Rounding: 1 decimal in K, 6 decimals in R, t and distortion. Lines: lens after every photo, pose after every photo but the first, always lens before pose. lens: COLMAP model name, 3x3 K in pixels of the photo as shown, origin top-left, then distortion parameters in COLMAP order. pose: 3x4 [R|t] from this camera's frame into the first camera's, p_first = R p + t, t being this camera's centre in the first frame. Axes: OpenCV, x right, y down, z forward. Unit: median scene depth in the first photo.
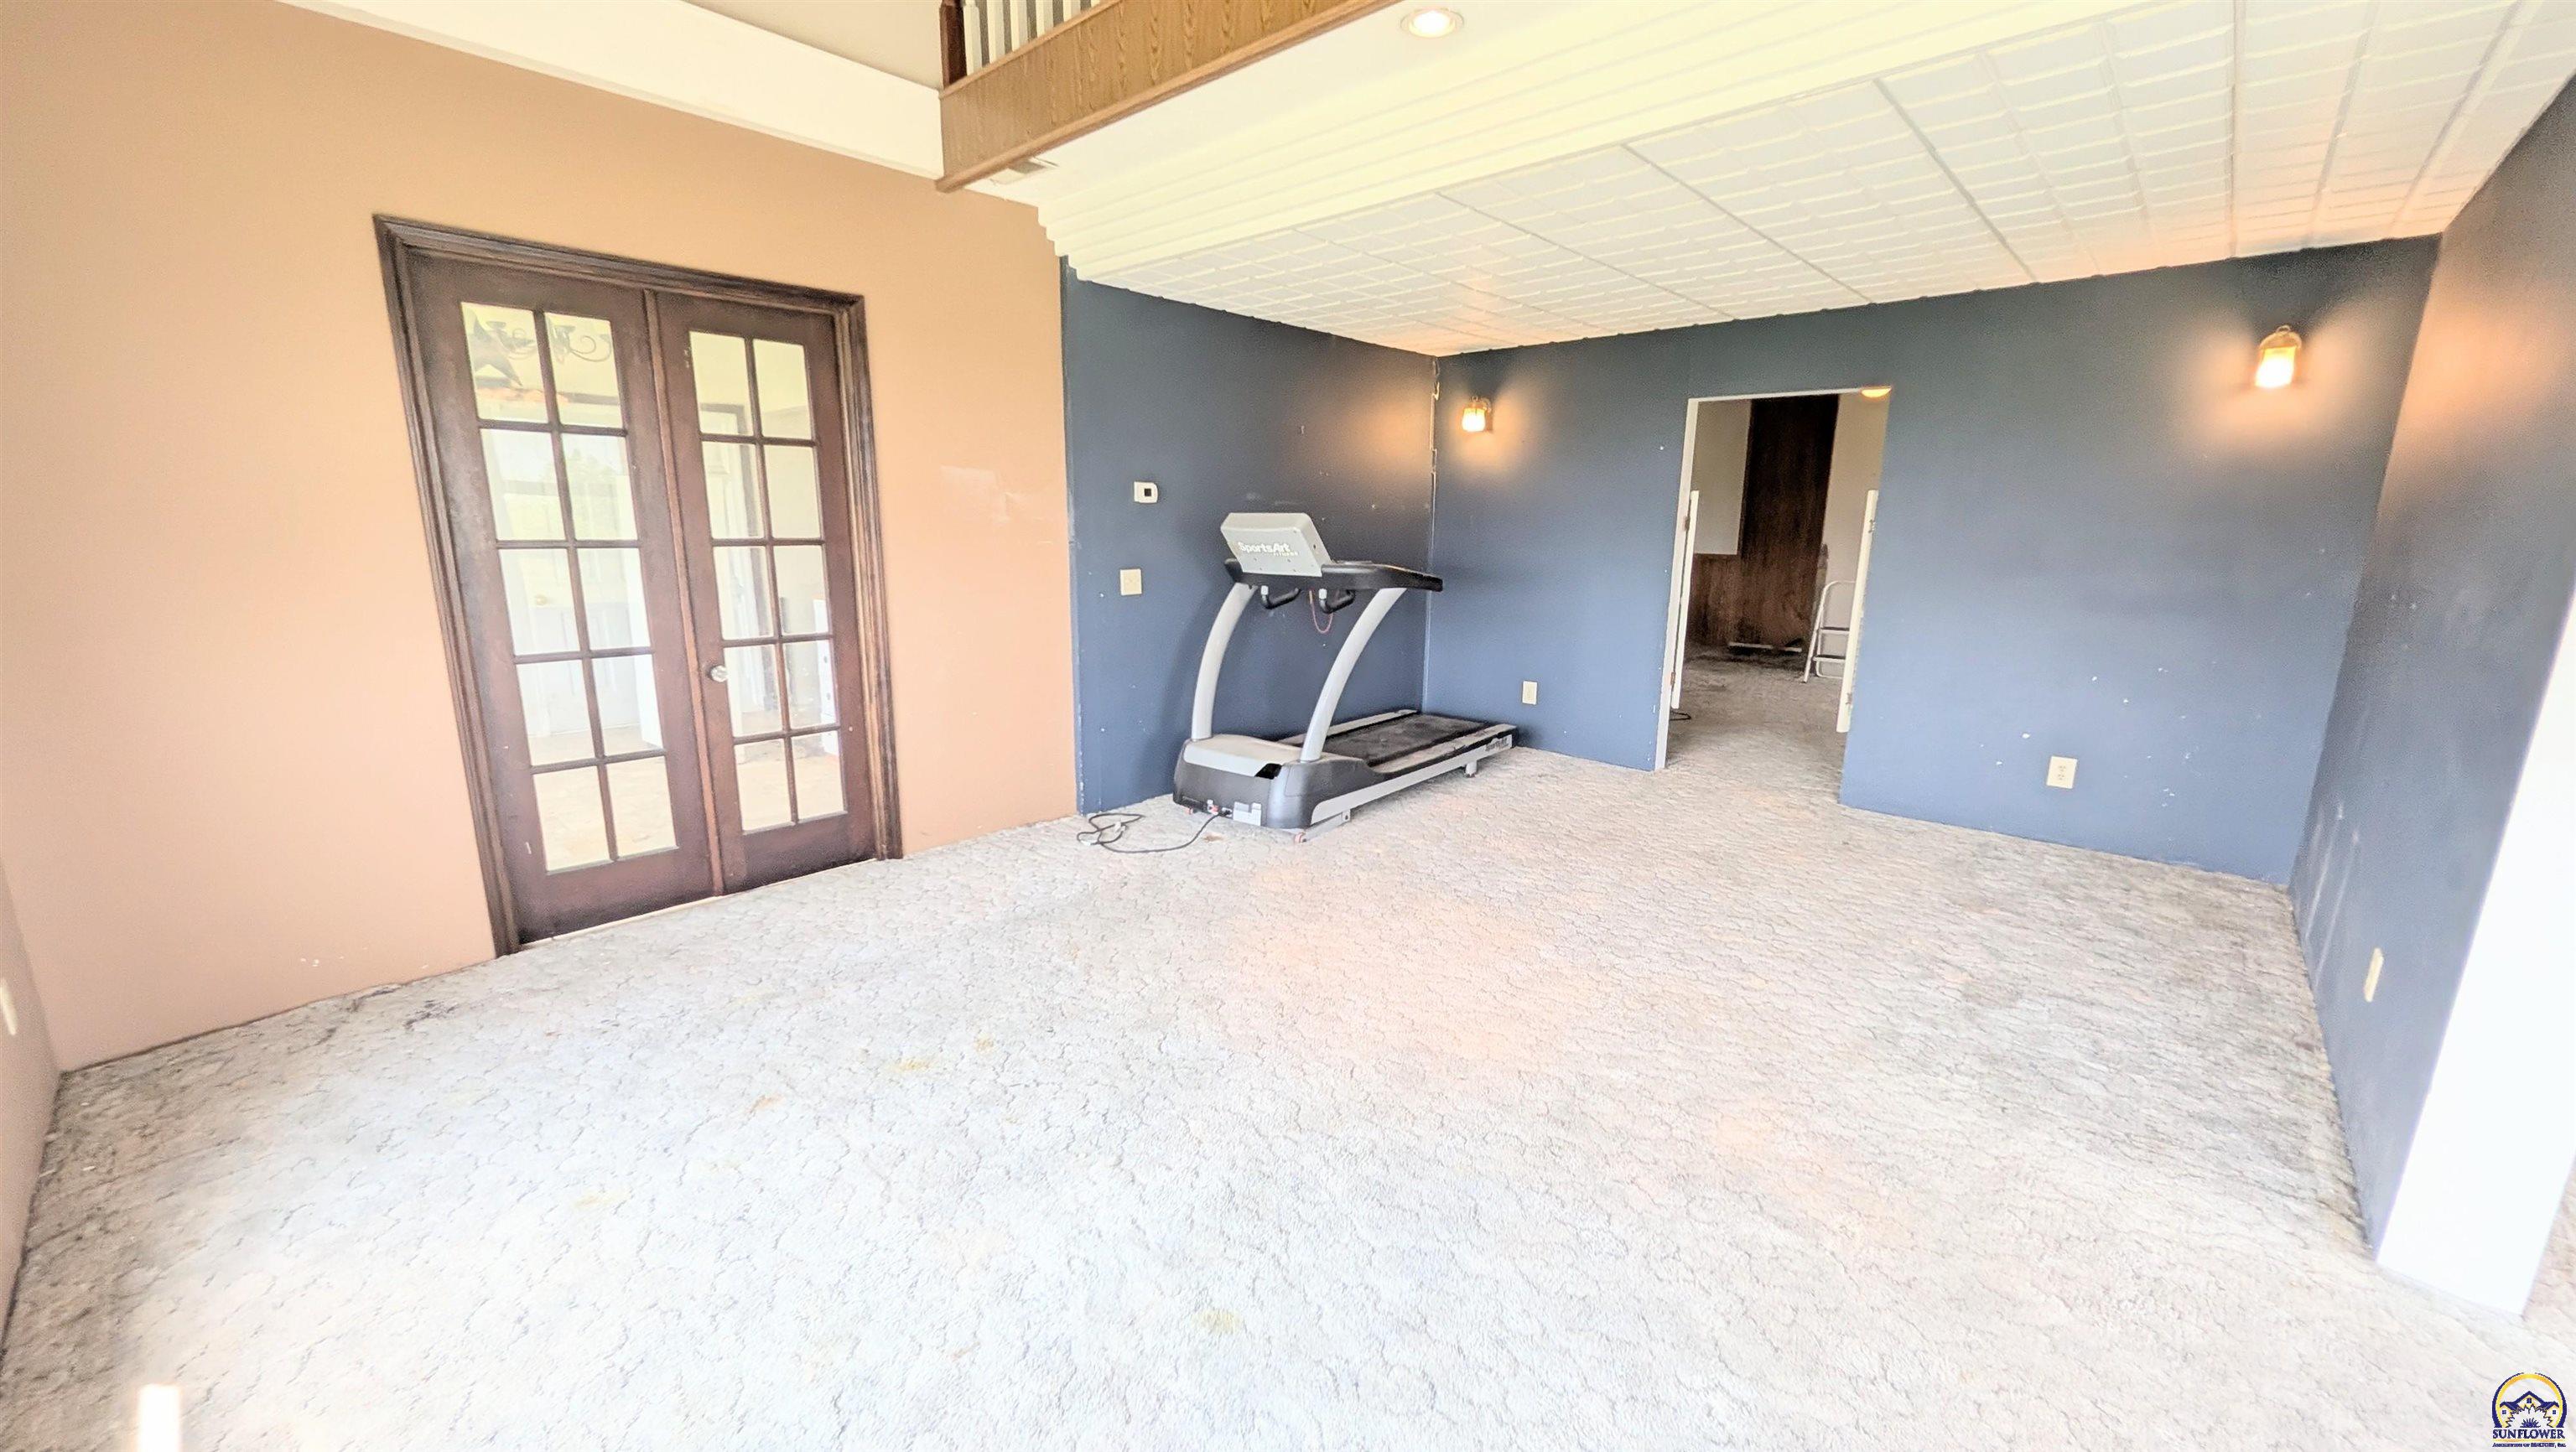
lens RADIAL K [[984.3, 0, 1284.3], [0, 984.3, 724.7], [0, 0, 1]] dist [-0.001062, -0.000318]
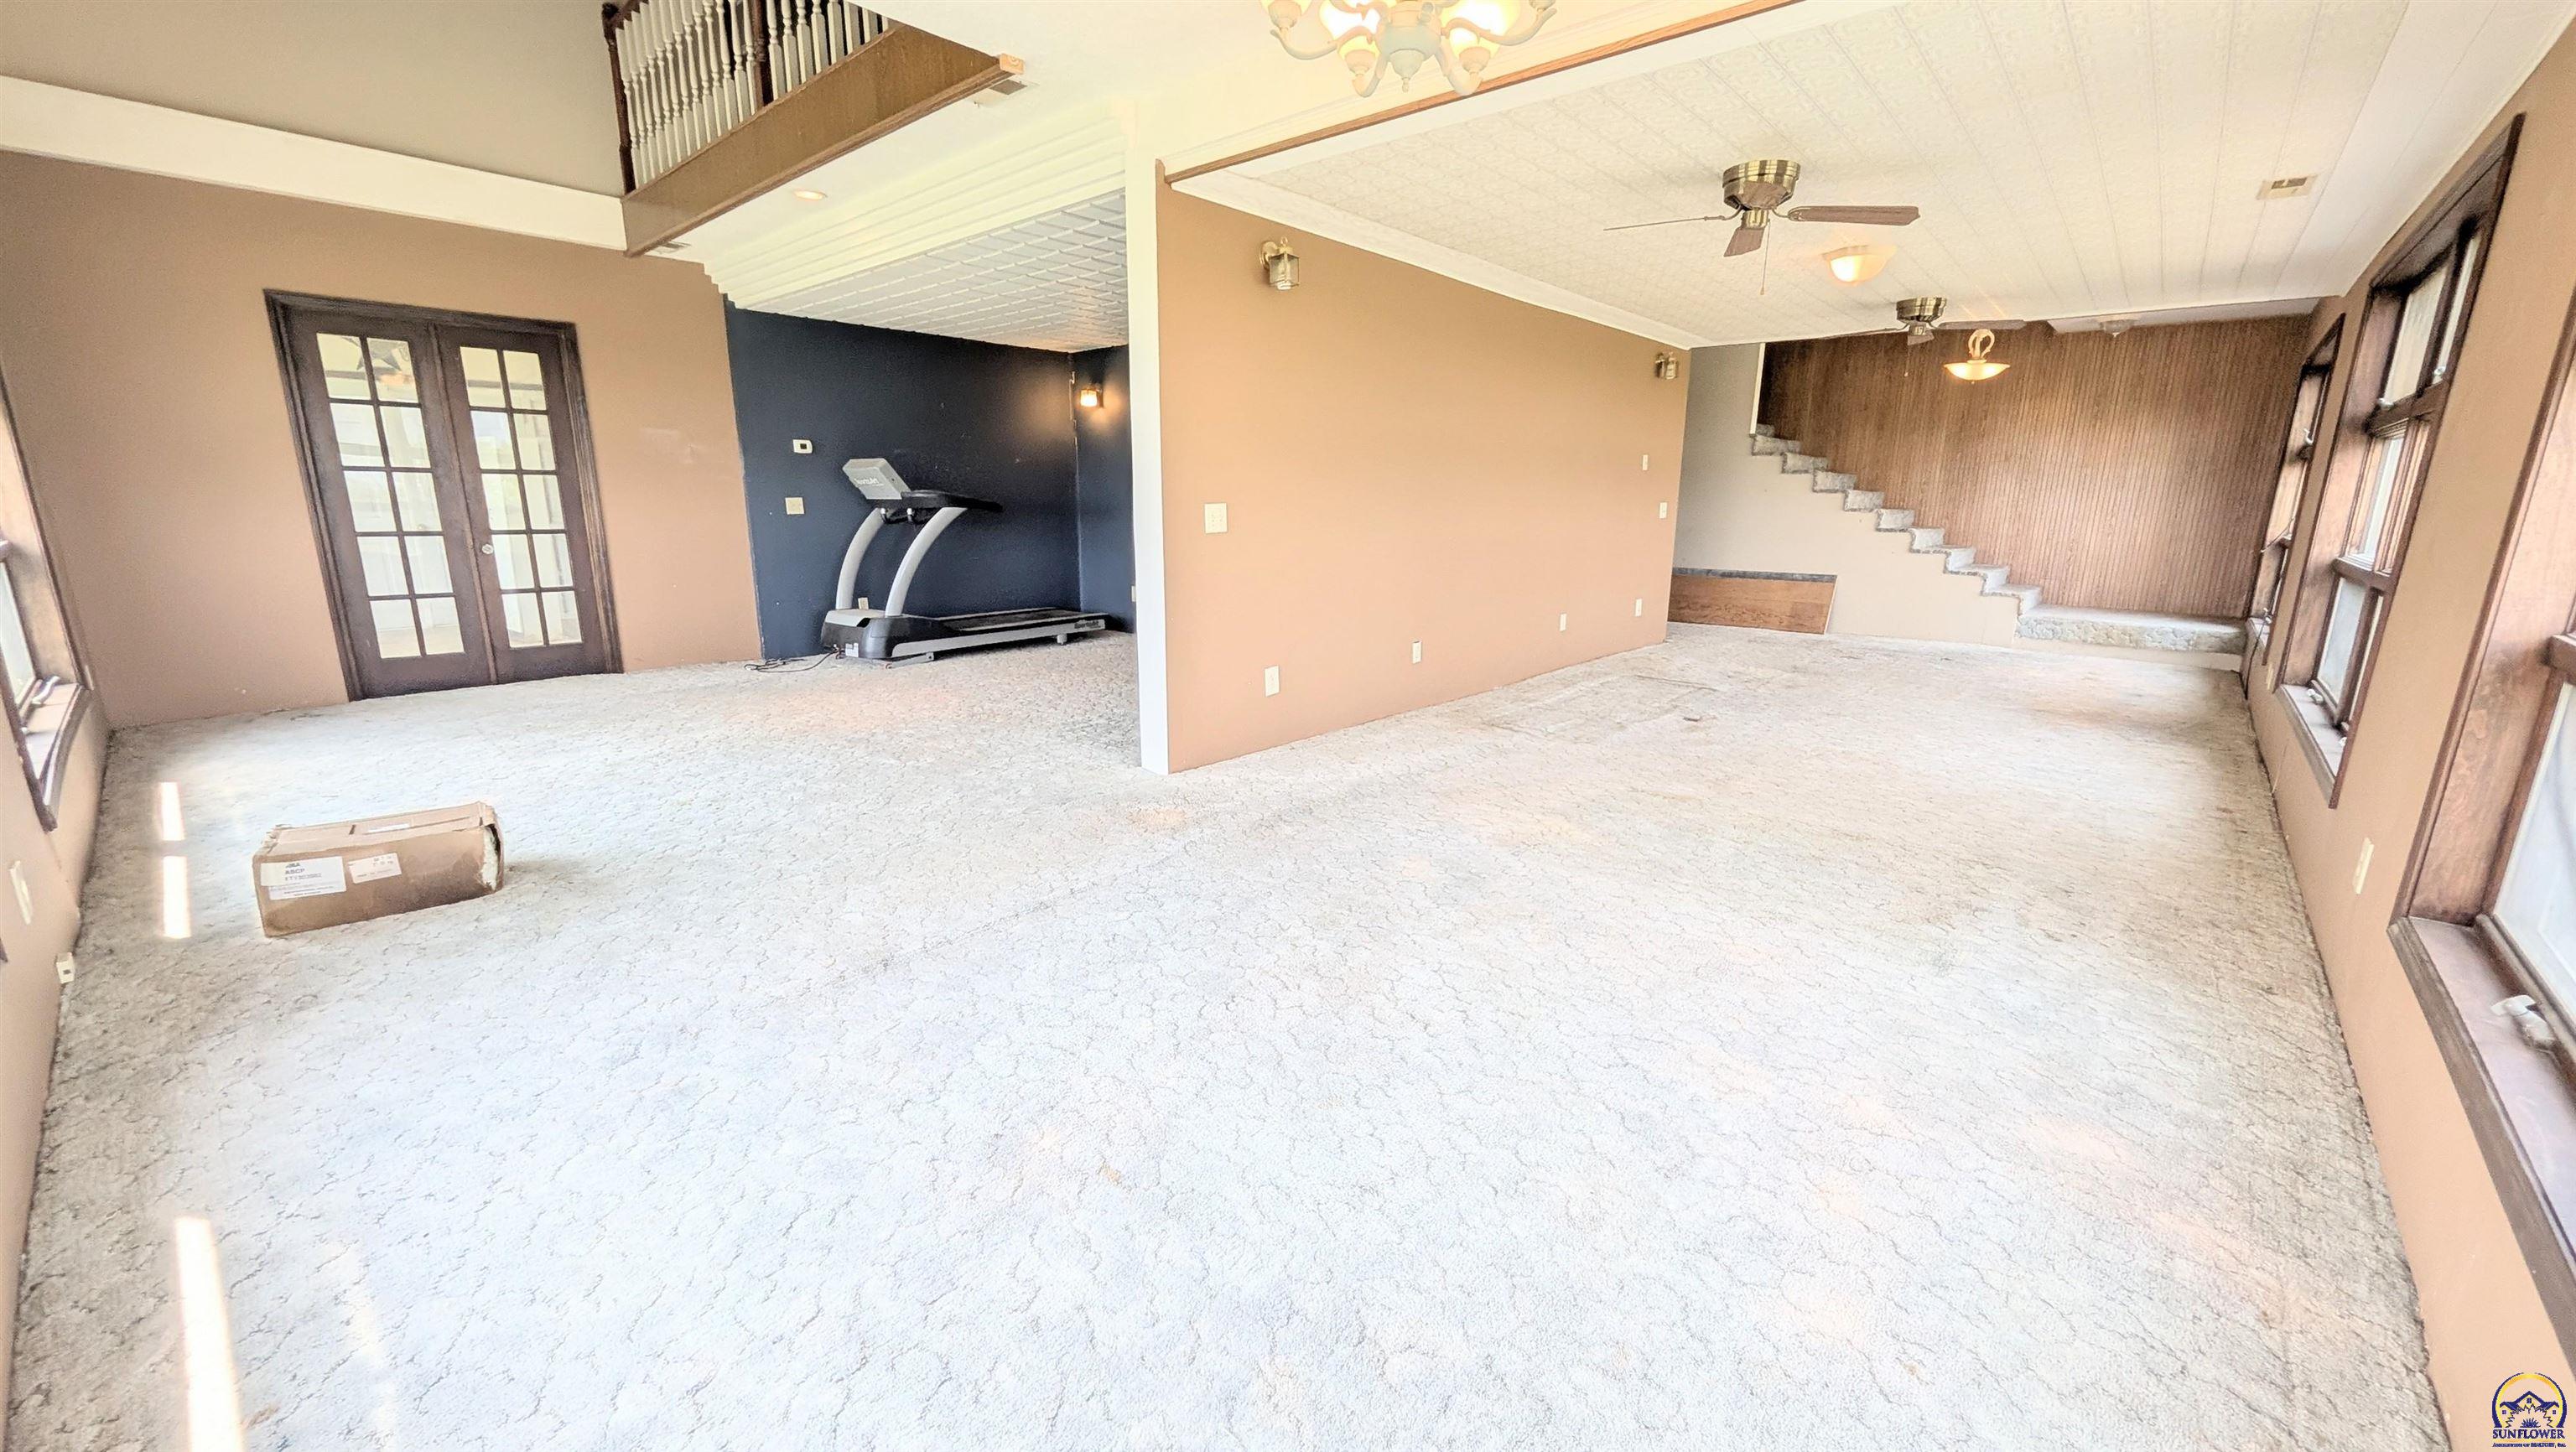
lens RADIAL K [[984.3, 0, 1295.1], [0, 984.3, 724.7], [0, 0, 1]] dist [-0.001062, -0.000318]
pose [[0.999967, 0.001358, -0.008028, 0.789924], [-0.001210, 0.999830, 0.018372, 0.207067], [0.008051, -0.018362, 0.999799, -0.653568]]
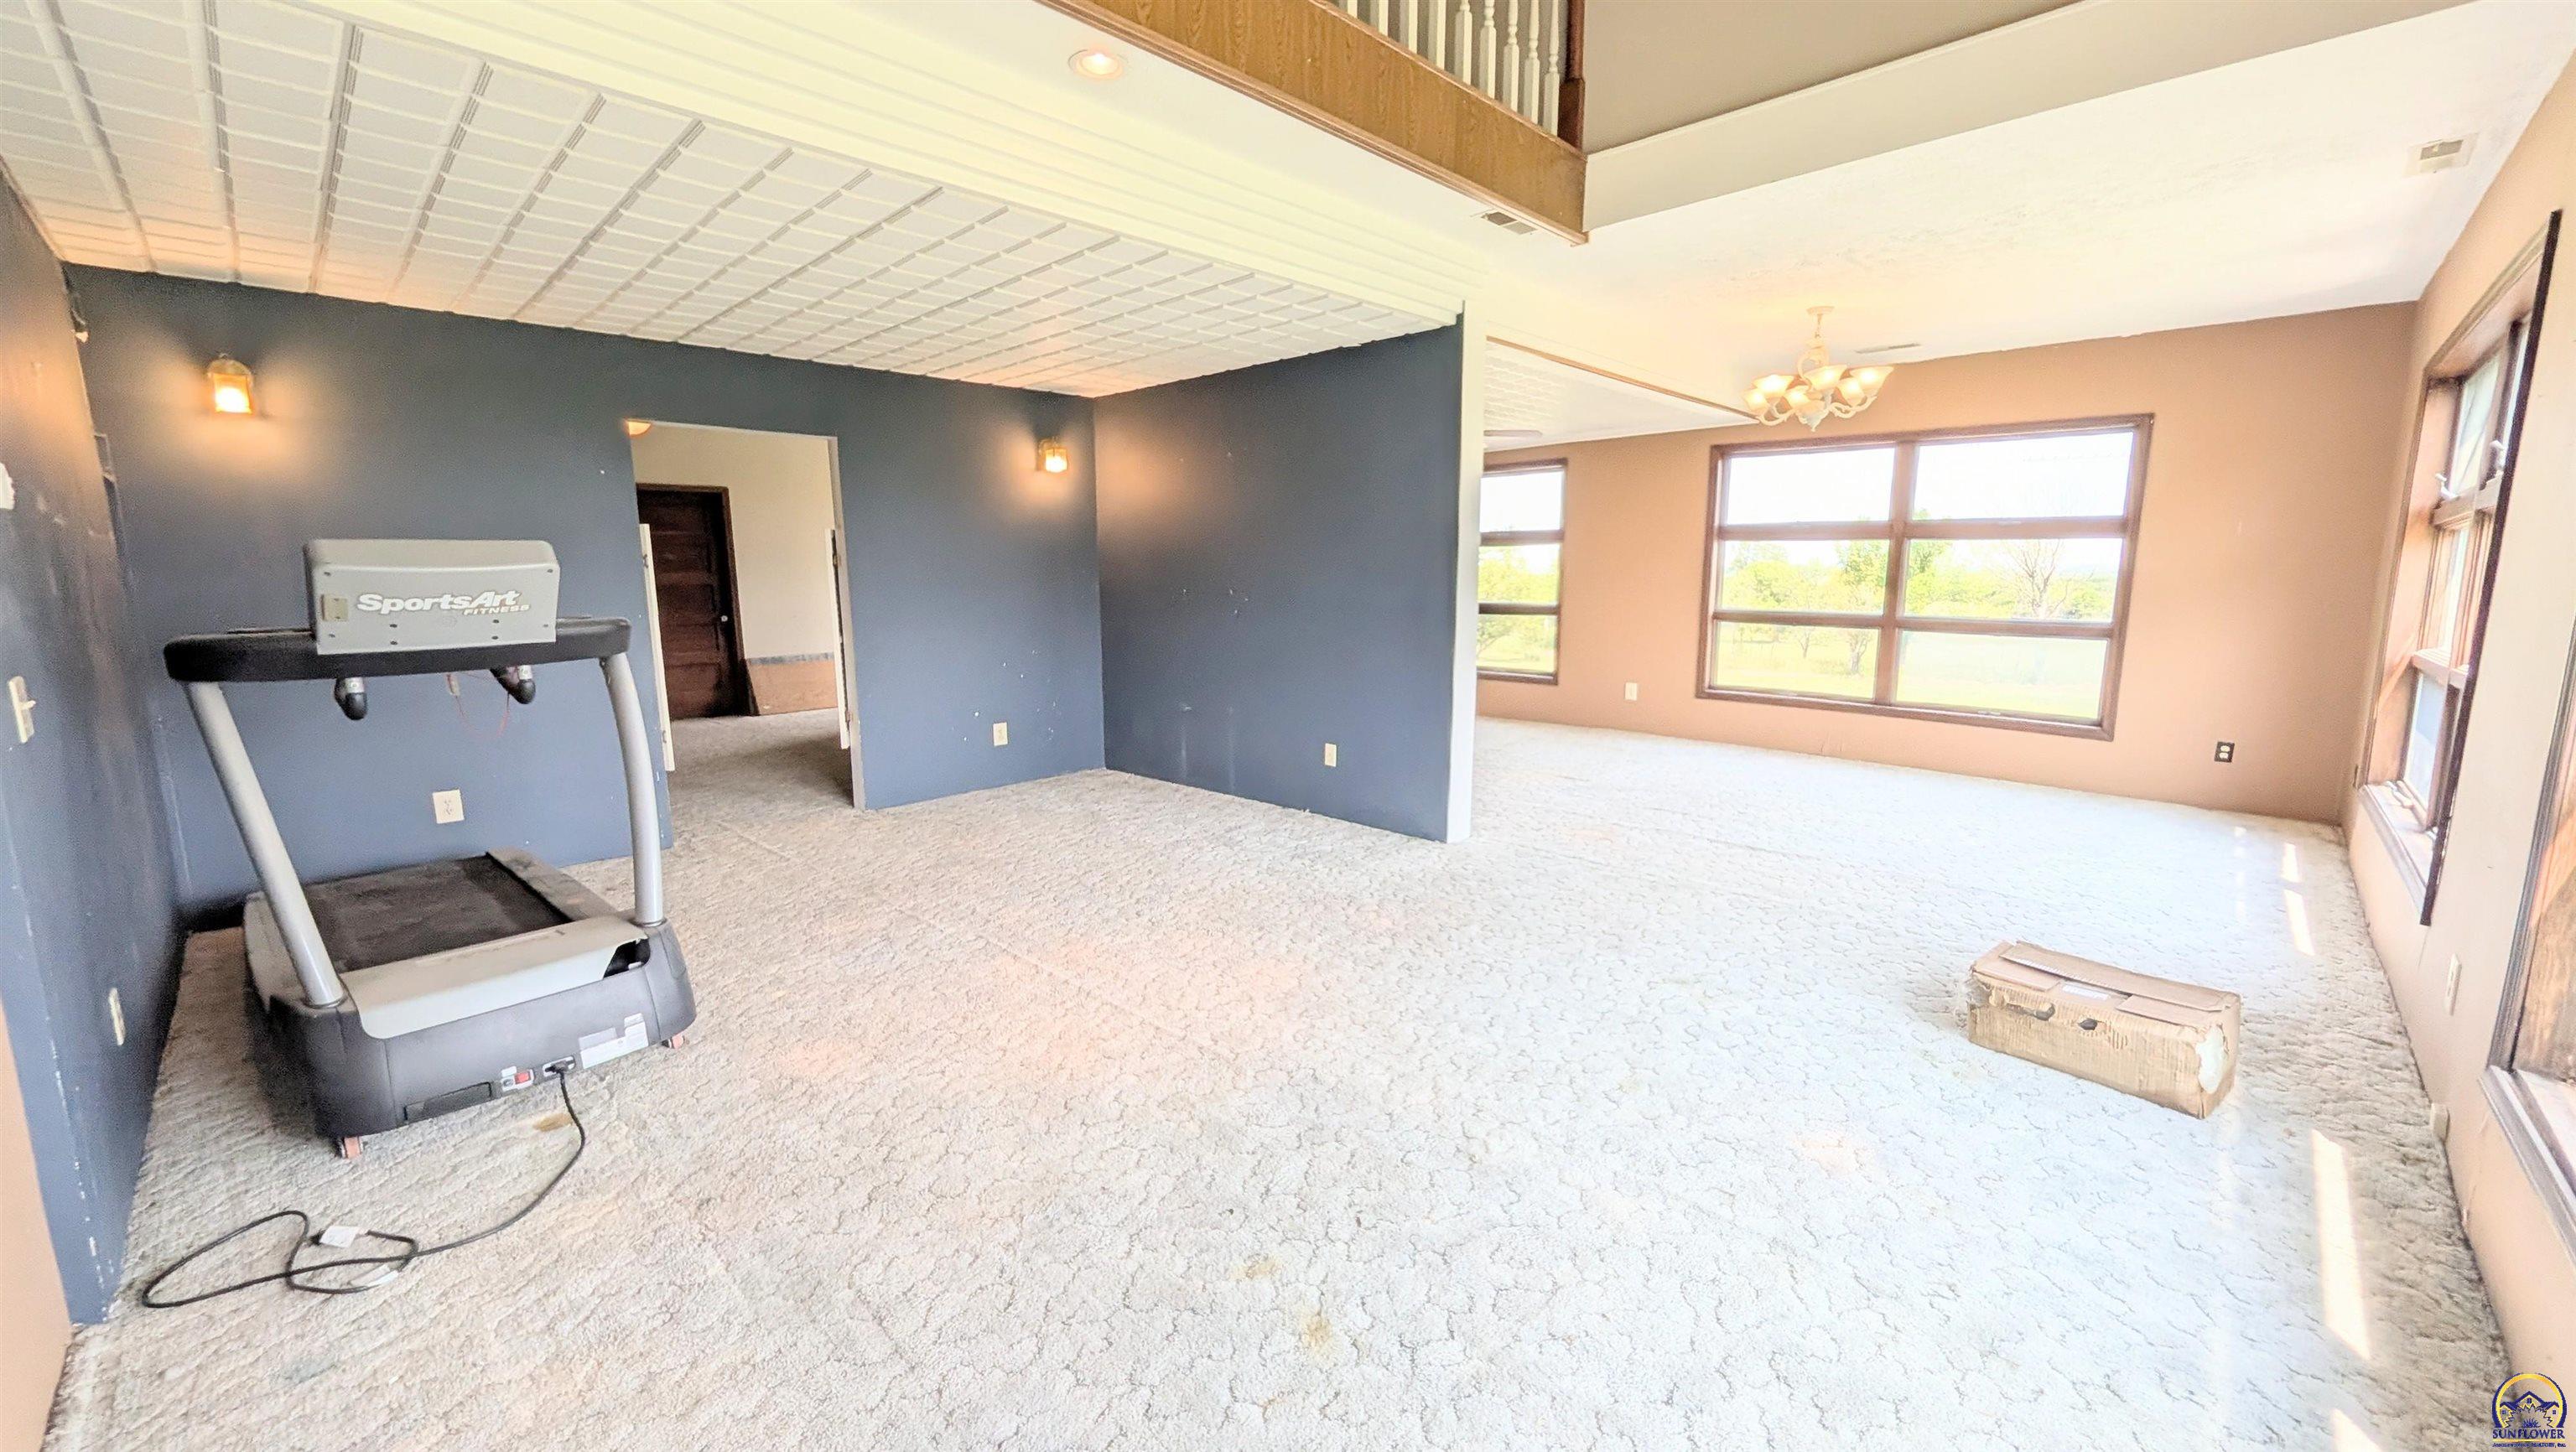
lens RADIAL K [[984.3, 0, 1293.9], [0, 984.3, 716.2], [0, 0, 1]] dist [-0.001062, -0.000318]
pose [[0.025670, -0.162096, 0.986441, -0.655959], [0.216131, 0.964328, 0.152838, -0.114086], [-0.976027, 0.209277, 0.059788, 0.586891]]
